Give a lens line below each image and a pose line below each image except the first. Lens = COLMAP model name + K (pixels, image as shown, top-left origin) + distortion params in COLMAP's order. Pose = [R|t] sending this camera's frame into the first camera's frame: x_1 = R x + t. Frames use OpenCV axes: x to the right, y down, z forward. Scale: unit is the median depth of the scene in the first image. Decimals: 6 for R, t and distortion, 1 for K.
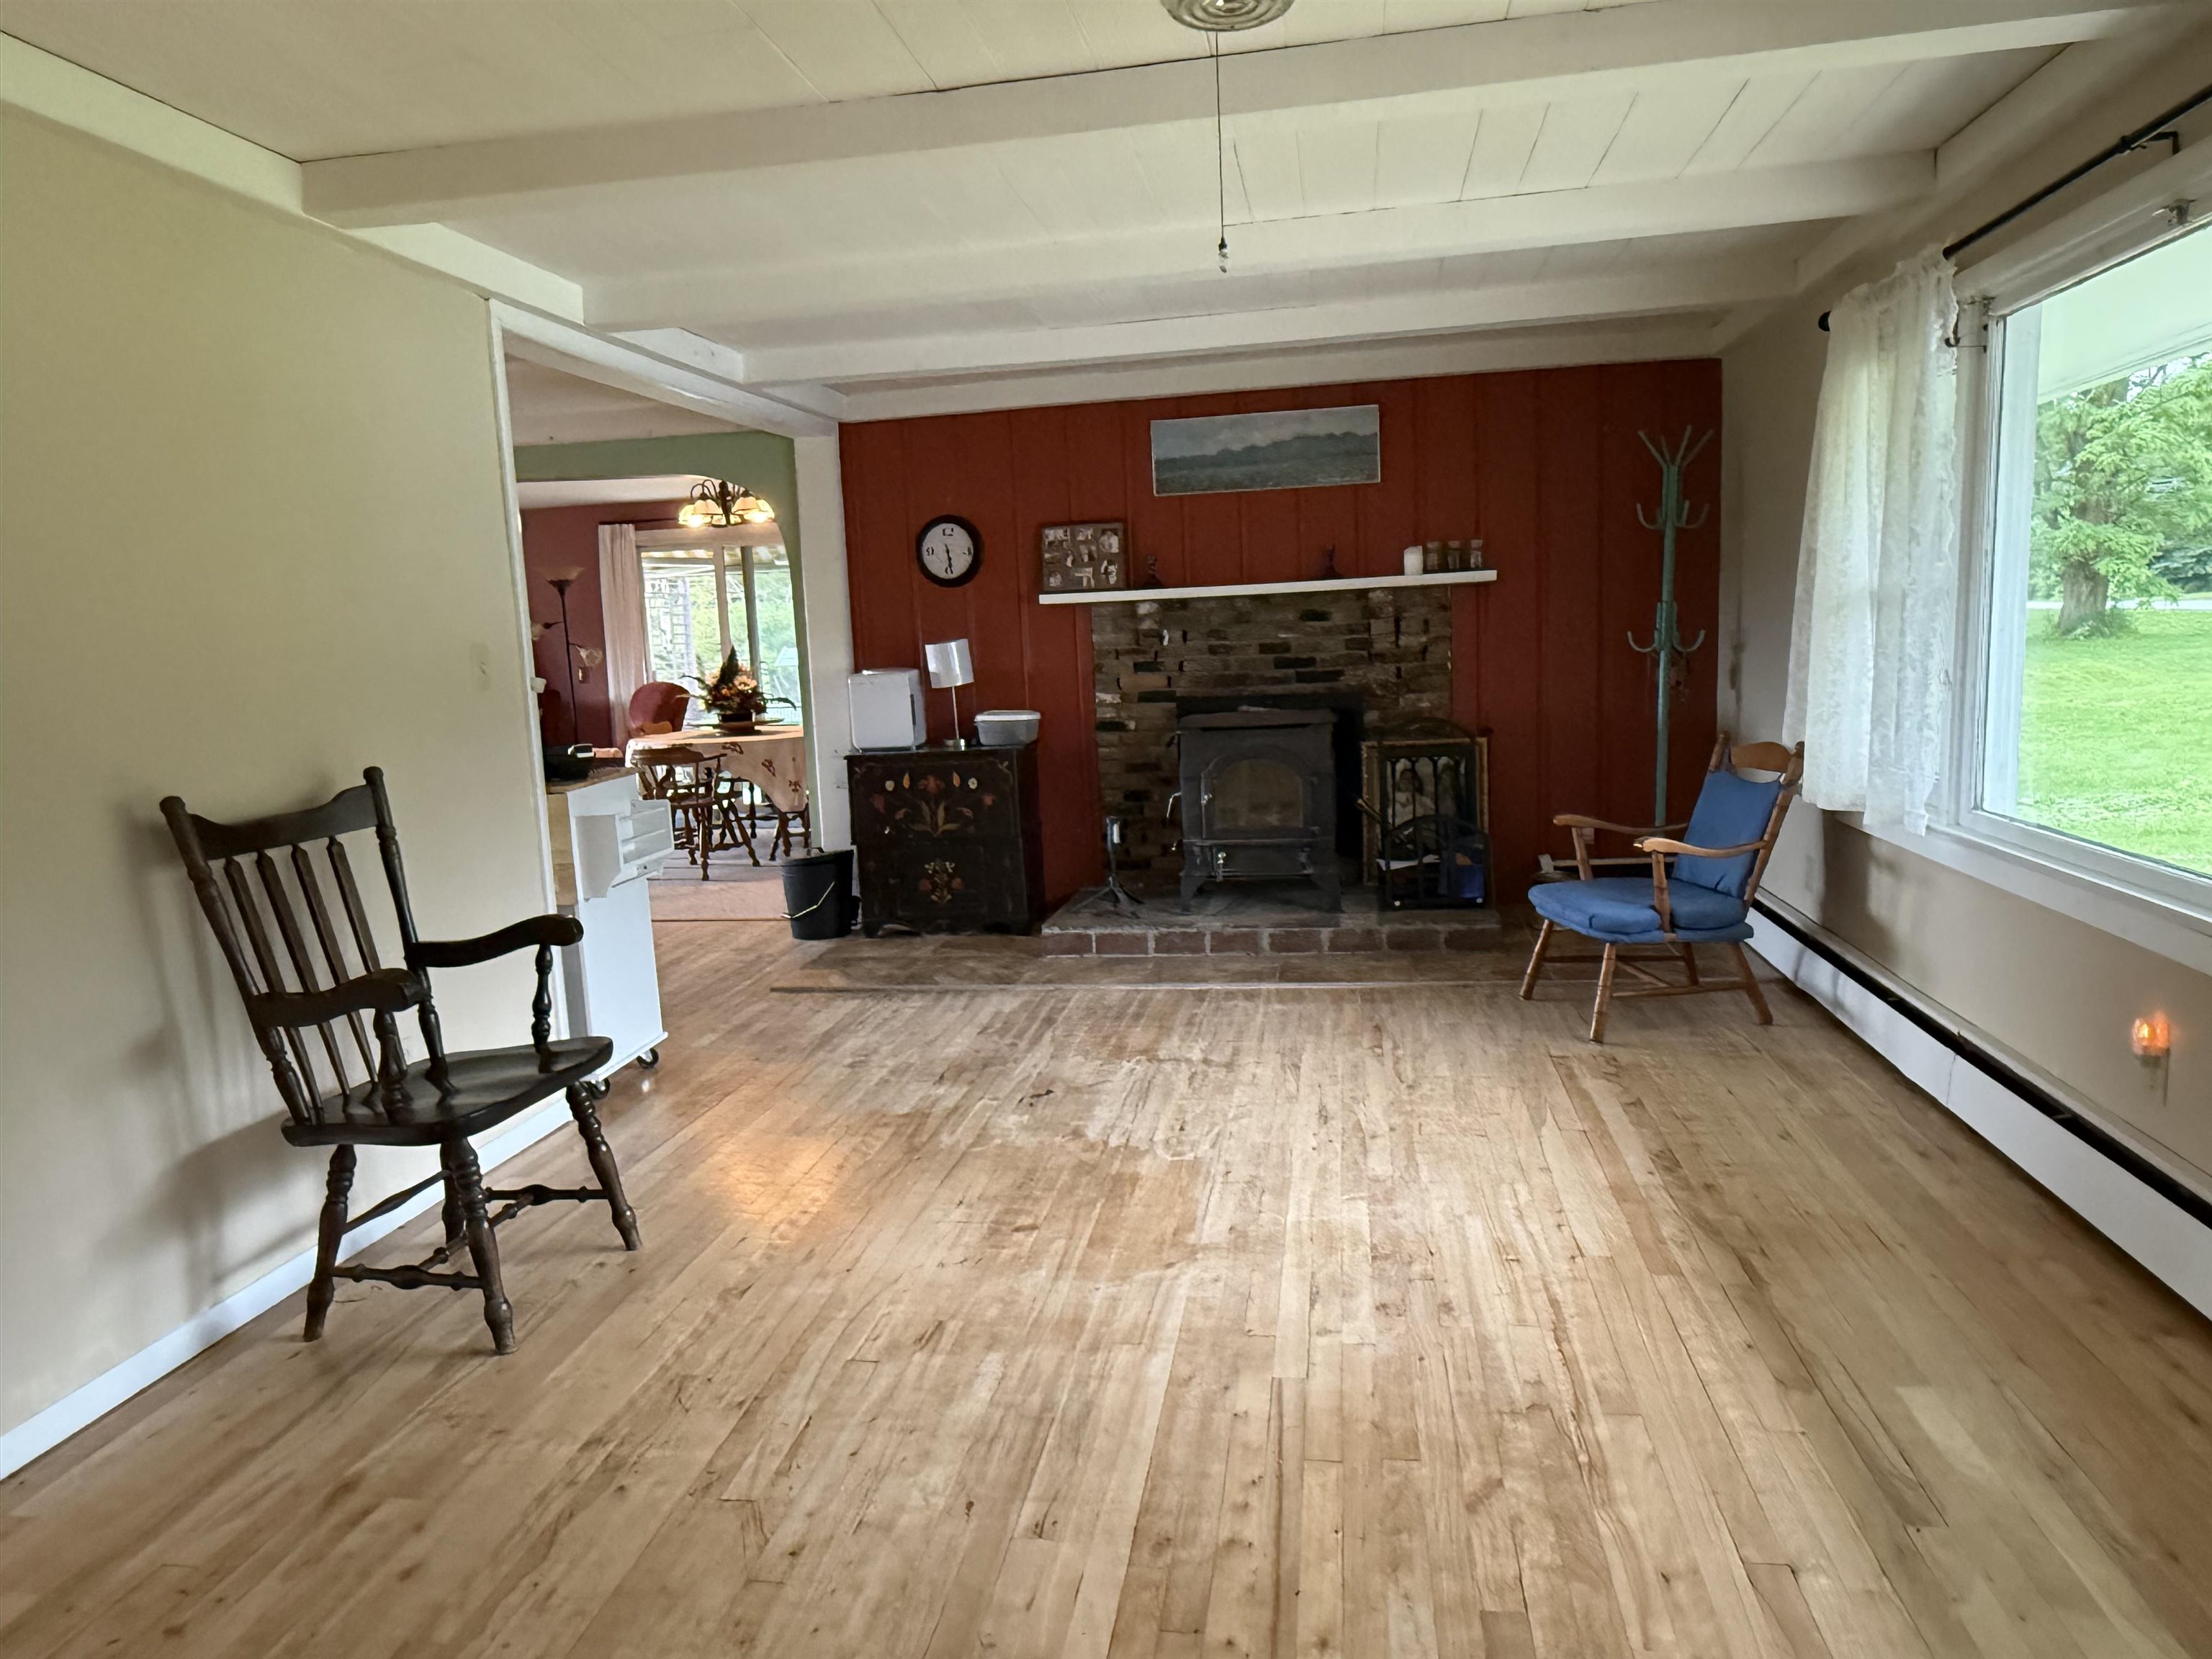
lens RADIAL K [[1477.2, 0, 1101.0], [0, 1477.2, 843.6], [0, 0, 1]] dist [0.001136, -0.004662]
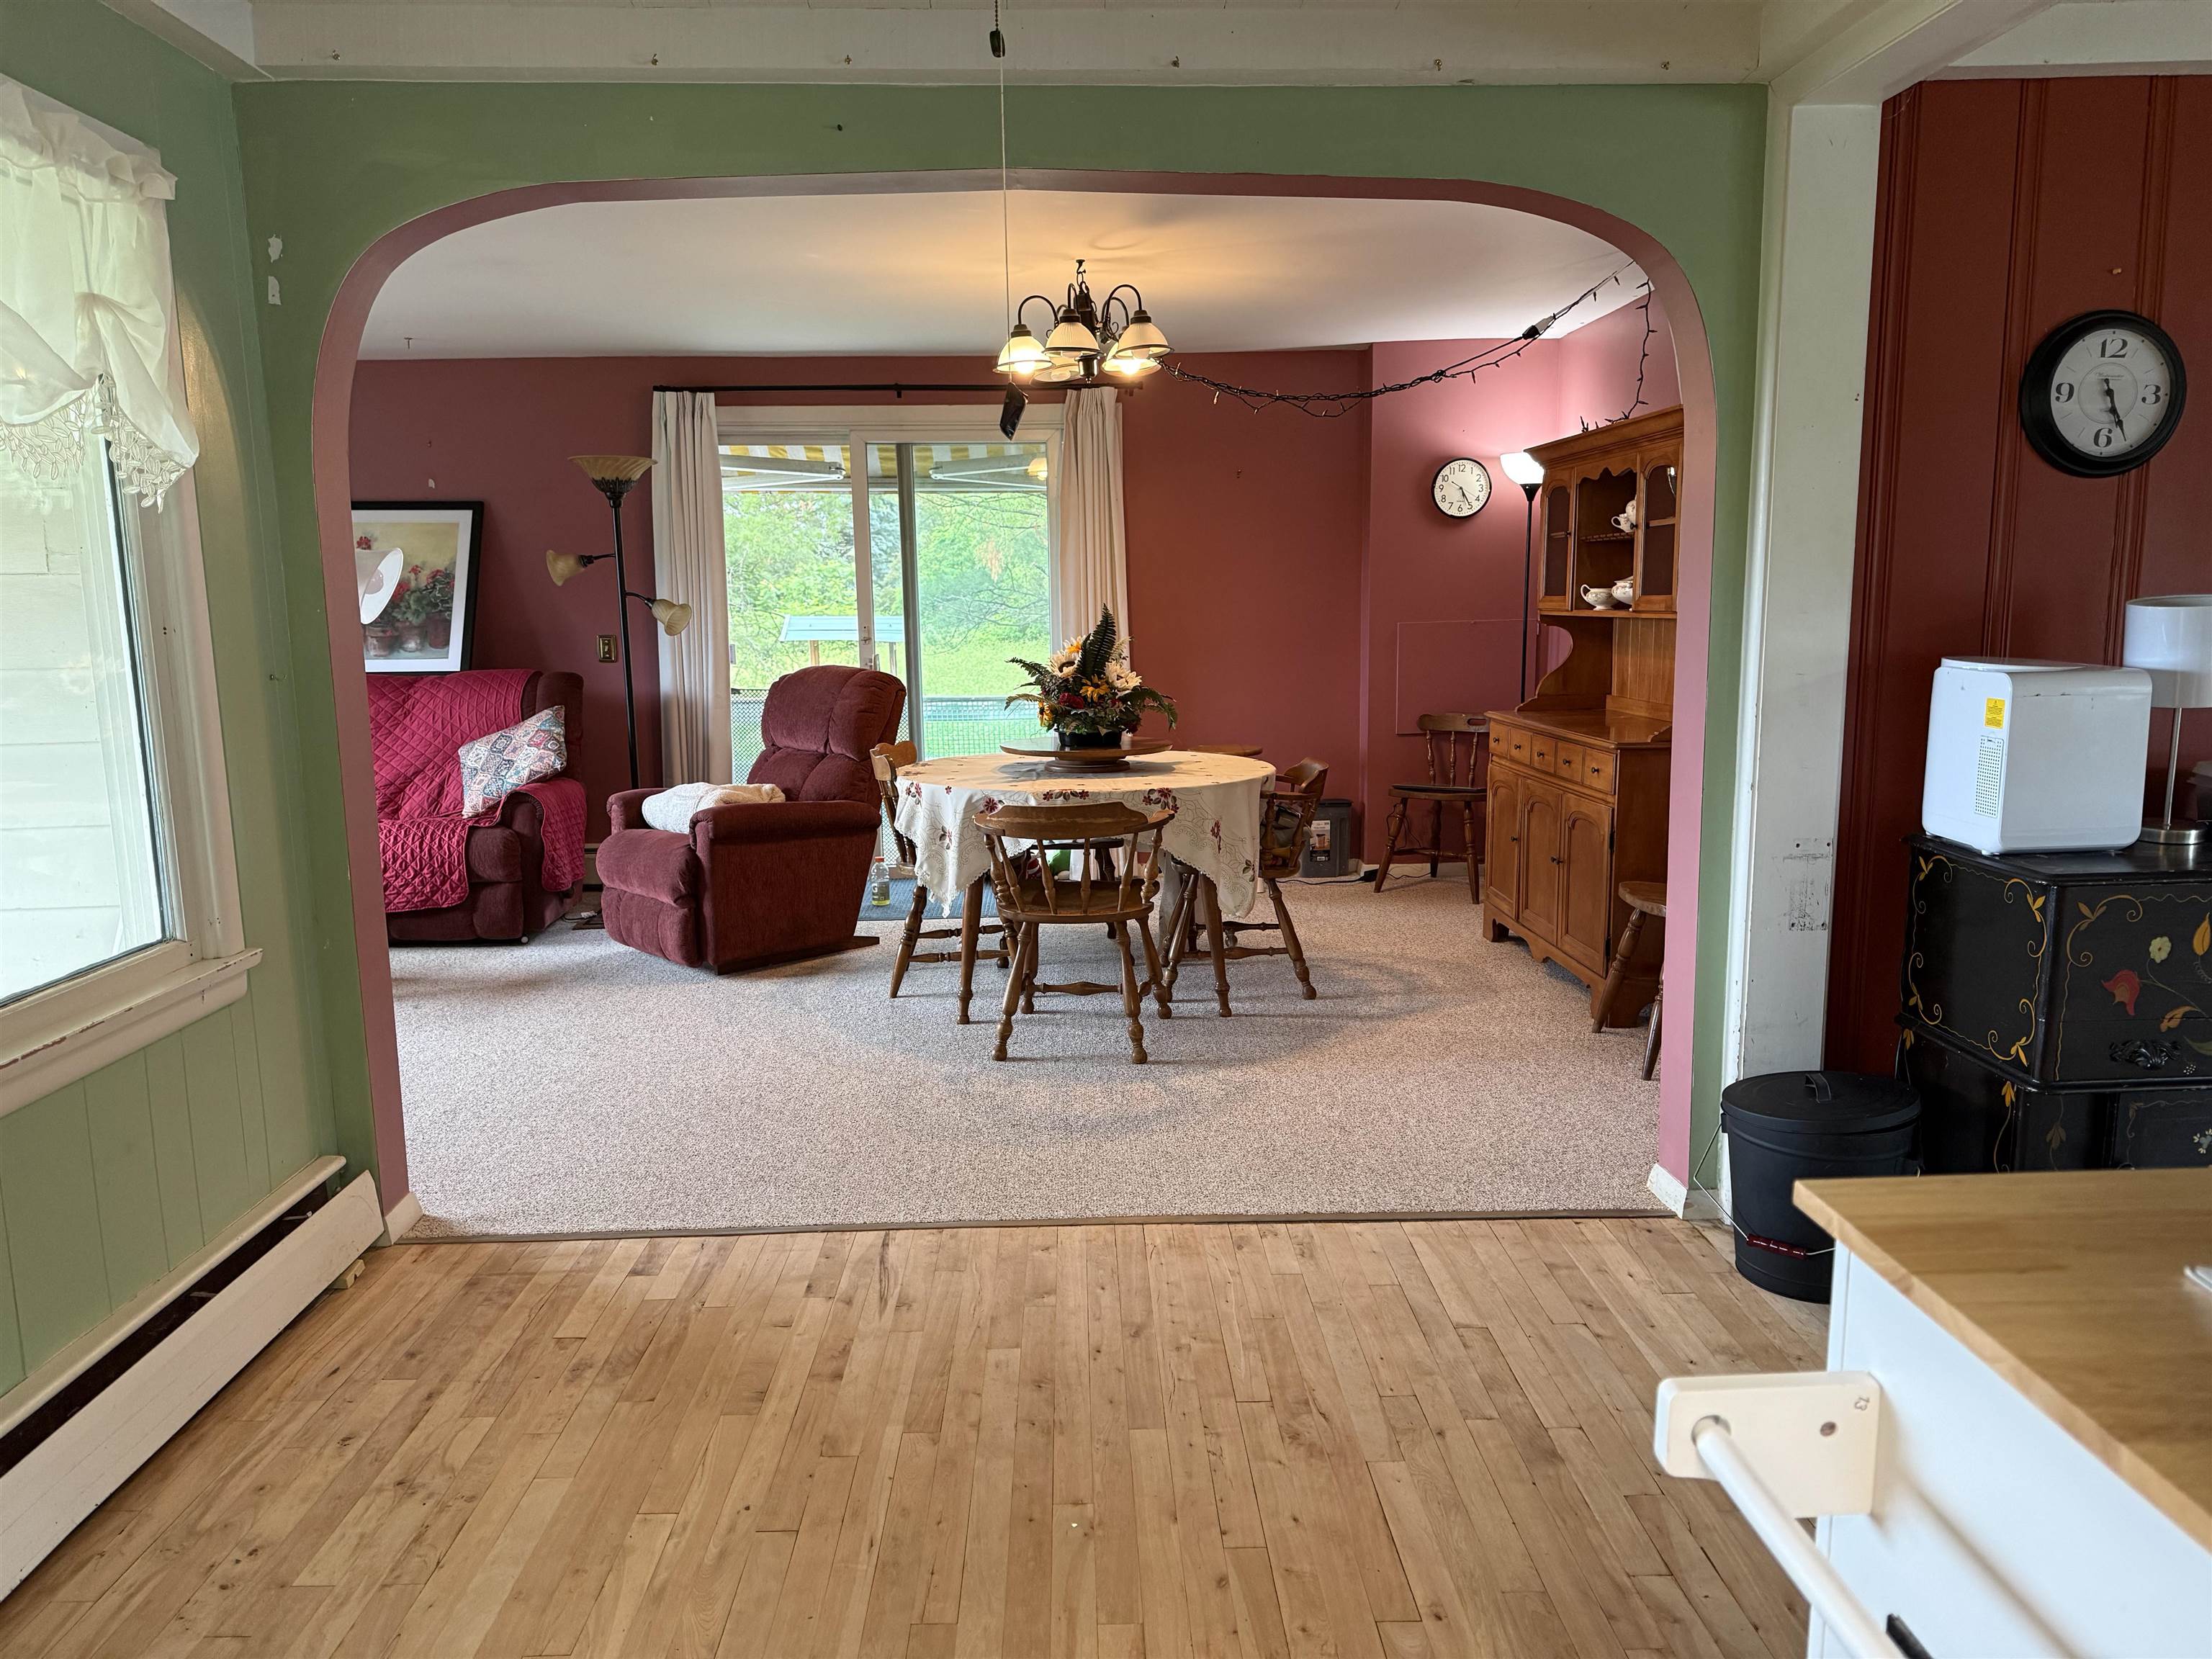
lens RADIAL K [[1554.2, 0, 1112.0], [0, 1554.2, 849.3], [0, 0, 1]] dist [0.084799, -0.005946]
pose [[0.978859, -0.001821, 0.204527, -0.832204], [0.000110, 0.999965, 0.008380, -0.113459], [-0.204535, -0.008180, 0.978825, 1.003750]]
